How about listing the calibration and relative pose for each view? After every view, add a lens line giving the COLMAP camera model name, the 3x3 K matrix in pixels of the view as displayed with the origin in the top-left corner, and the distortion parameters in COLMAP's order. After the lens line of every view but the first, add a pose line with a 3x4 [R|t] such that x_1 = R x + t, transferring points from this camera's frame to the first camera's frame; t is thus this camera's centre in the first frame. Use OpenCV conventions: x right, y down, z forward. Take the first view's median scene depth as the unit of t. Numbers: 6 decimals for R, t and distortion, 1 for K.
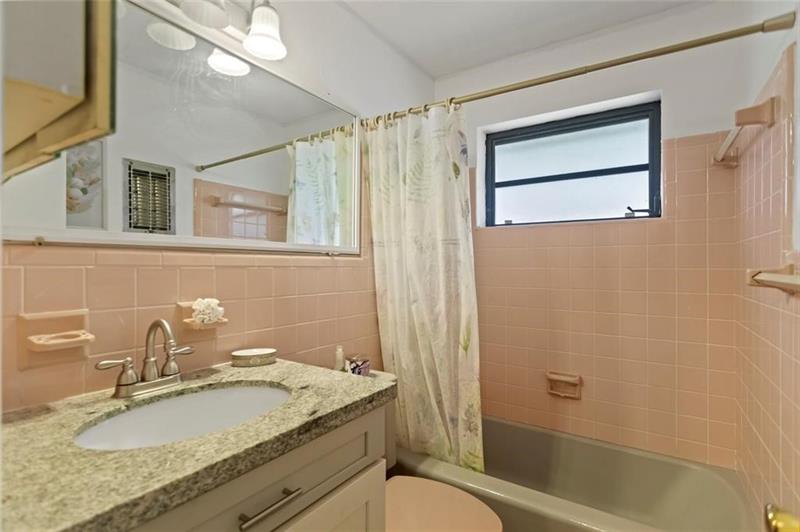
lens RADIAL K [[387.7, 0, 400.3], [0, 387.7, 264.7], [0, 0, 1]] dist [0.005566, -0.000640]
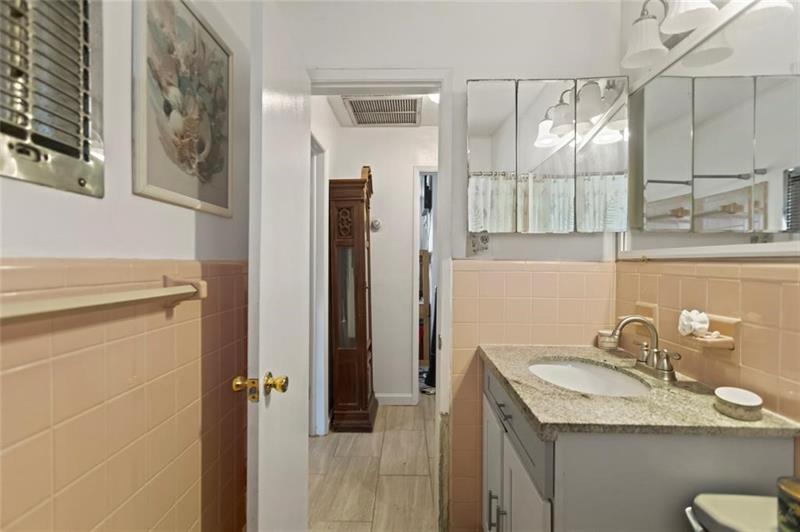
lens RADIAL K [[387.7, 0, 398.0], [0, 387.7, 264.9], [0, 0, 1]] dist [0.005566, -0.000640]
pose [[-0.847997, -0.015576, -0.529773, 0.488353], [-0.014796, 0.999874, -0.005714, -0.008319], [0.529795, 0.002993, -0.848120, 1.105671]]
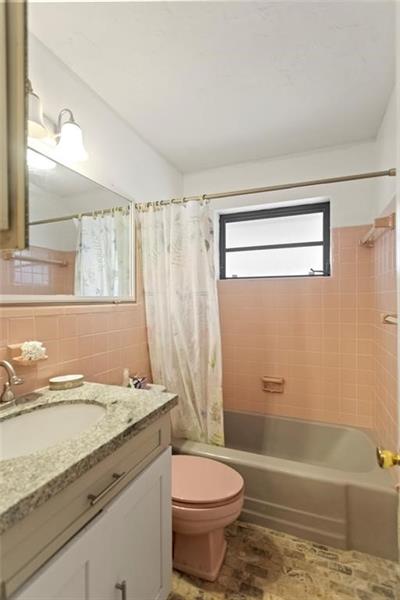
lens RADIAL K [[290.8, 0, 194.4], [0, 290.8, 302.2], [0, 0, 1]] dist [0.005566, -0.000640]
pose [[0.981648, -0.016420, 0.189995, -0.107749], [0.011756, 0.999602, 0.025649, -0.053695], [-0.190341, -0.022945, 0.981450, -0.069372]]
